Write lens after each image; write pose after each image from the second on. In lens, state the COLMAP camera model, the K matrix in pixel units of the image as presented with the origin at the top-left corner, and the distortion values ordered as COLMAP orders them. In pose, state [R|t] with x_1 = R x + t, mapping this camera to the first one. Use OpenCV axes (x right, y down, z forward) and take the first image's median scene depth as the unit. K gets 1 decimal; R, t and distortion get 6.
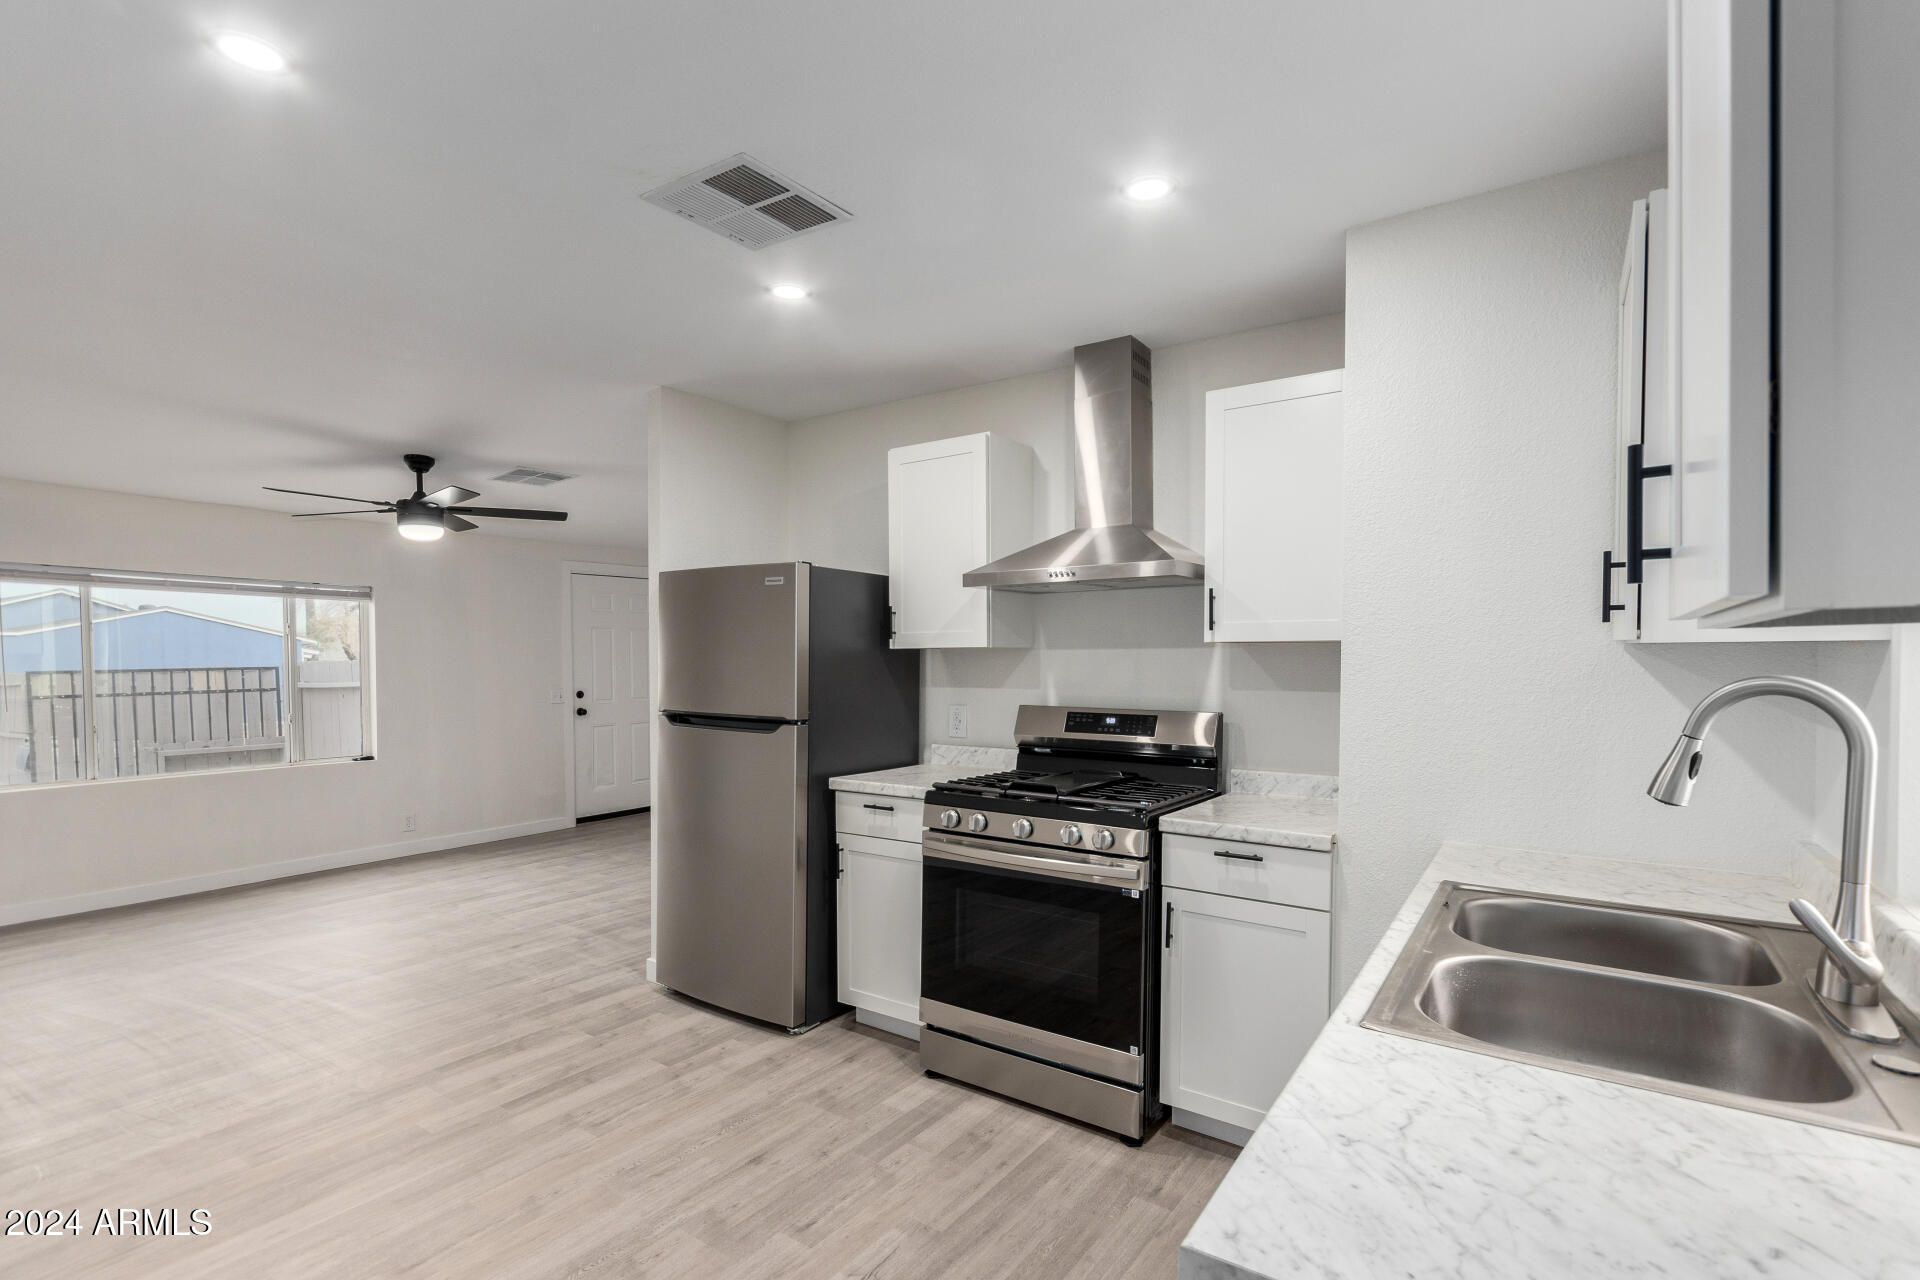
lens RADIAL K [[891.5, 0, 944.5], [0, 891.5, 686.7], [0, 0, 1]] dist [0.004607, 0.000235]
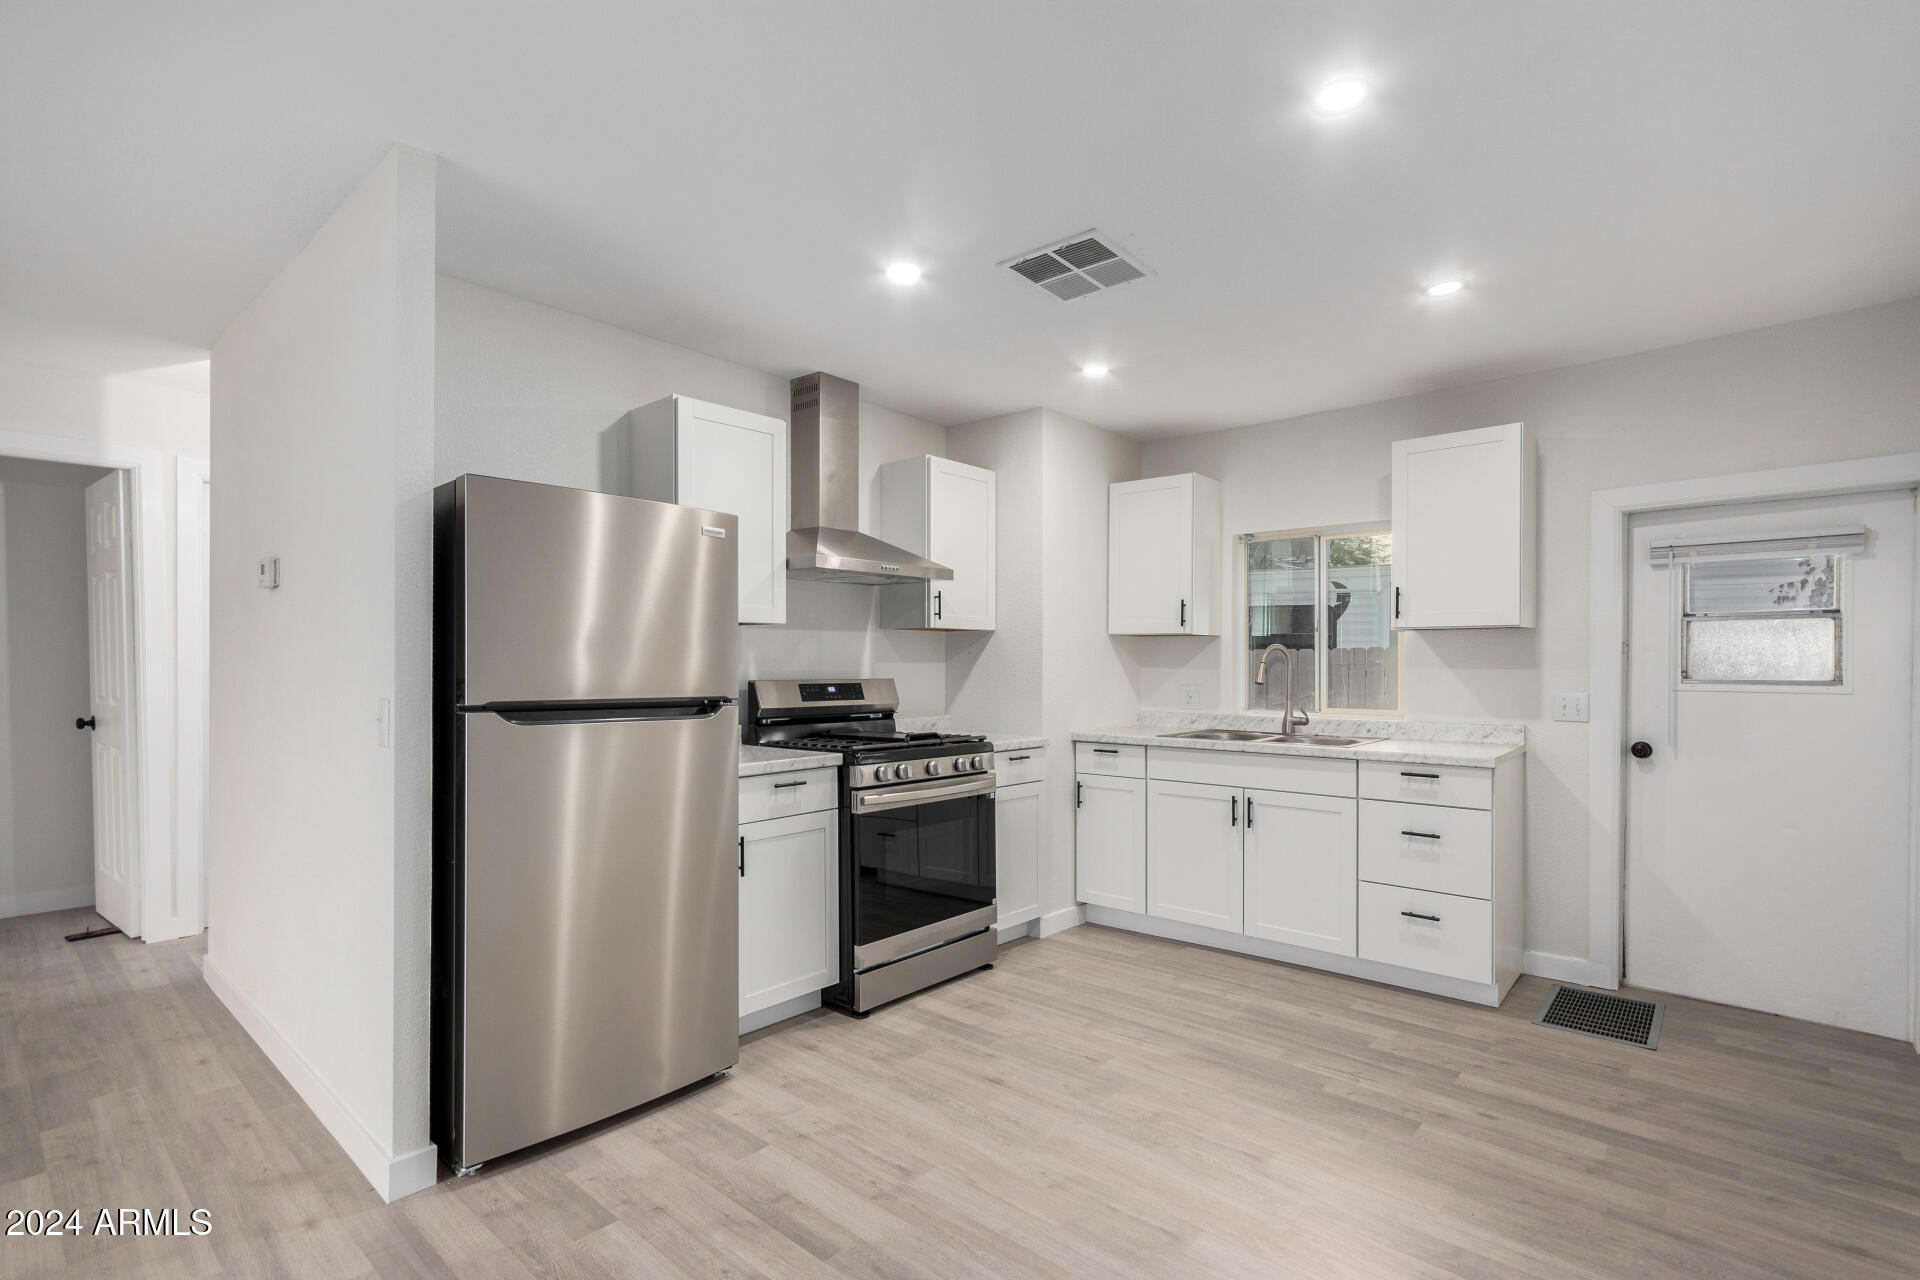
lens RADIAL K [[891.5, 0, 967.3], [0, 891.5, 670.2], [0, 0, 1]] dist [0.004607, 0.000235]
pose [[0.108901, -0.003400, 0.994047, -0.993291], [0.034409, 0.999408, -0.000352, 0.018966], [-0.993457, 0.034242, 0.108953, 0.685755]]
